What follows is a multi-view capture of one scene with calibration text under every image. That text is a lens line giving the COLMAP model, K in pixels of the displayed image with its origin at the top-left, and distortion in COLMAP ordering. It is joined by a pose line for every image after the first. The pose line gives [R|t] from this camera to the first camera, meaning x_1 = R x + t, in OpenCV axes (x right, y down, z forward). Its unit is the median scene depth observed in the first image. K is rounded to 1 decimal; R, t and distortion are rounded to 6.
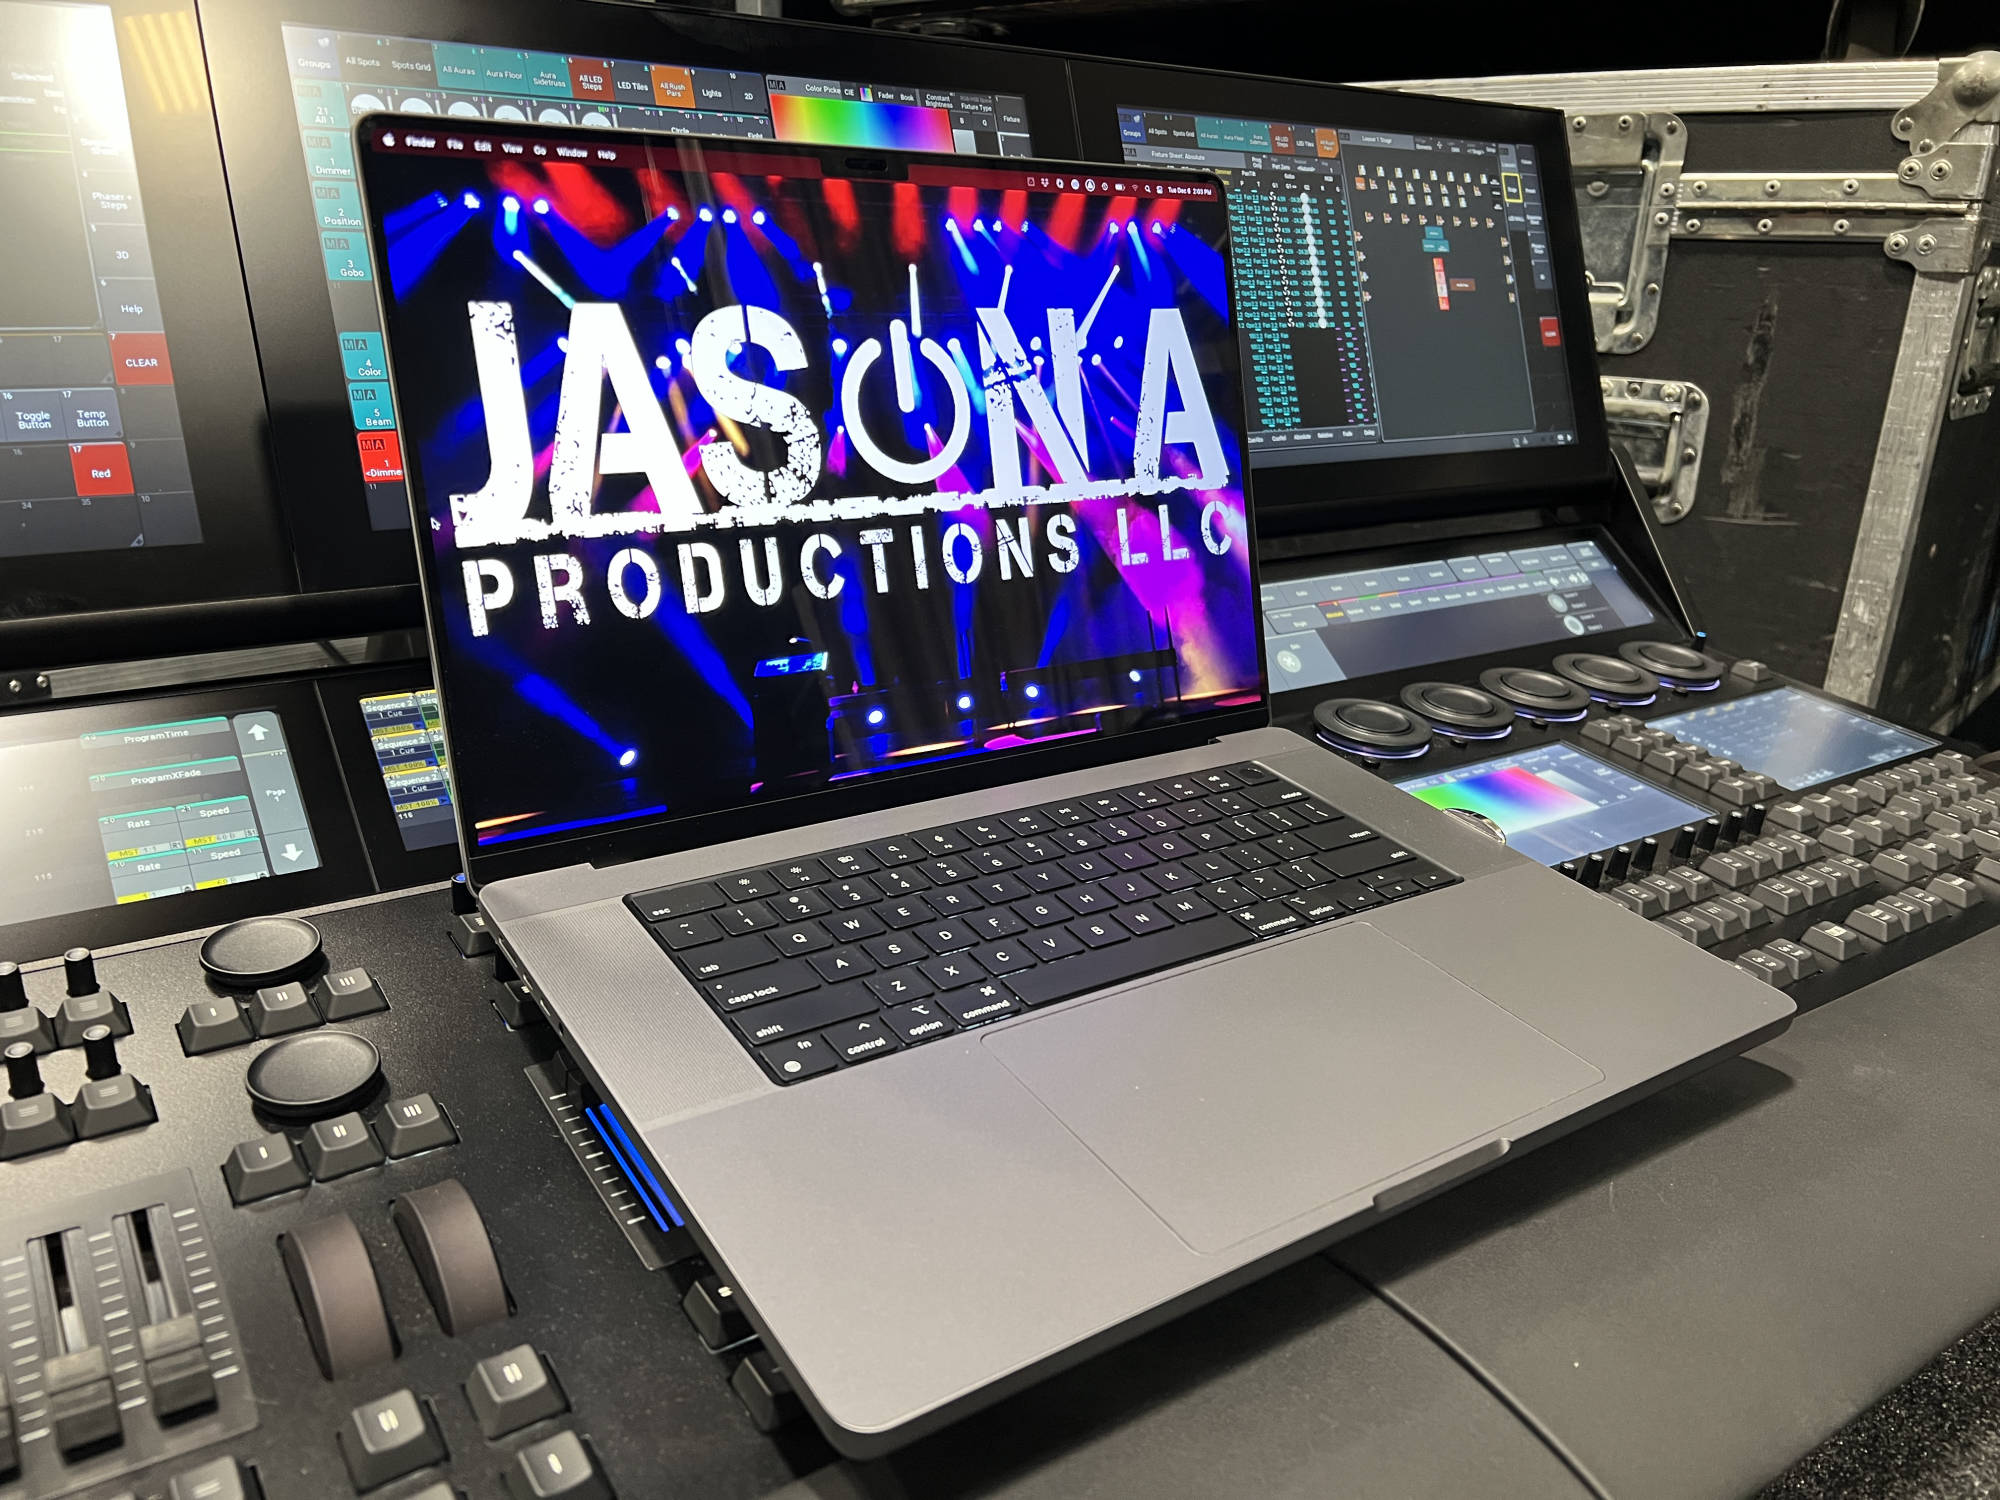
lens RADIAL K [[1517.5, 0, 998.9], [0, 1517.5, 748.9], [0, 0, 1]] dist [-0.005490, -0.022067]
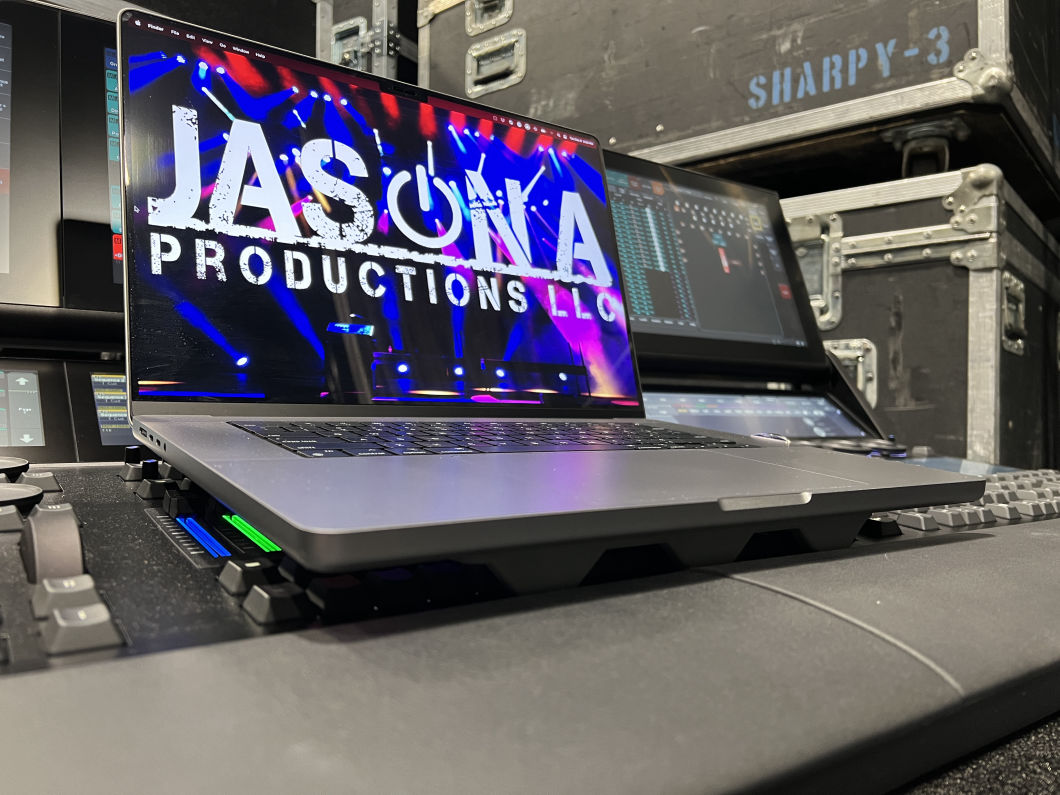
lens RADIAL K [[804.3, 0, 534.3], [0, 804.3, 399.0], [0, 0, 1]] dist [-0.005490, -0.022067]
pose [[0.999420, -0.021448, 0.026468, 0.034548], [0.029026, 0.942841, -0.331976, 0.276489], [-0.017835, 0.332551, 0.942916, 0.164900]]
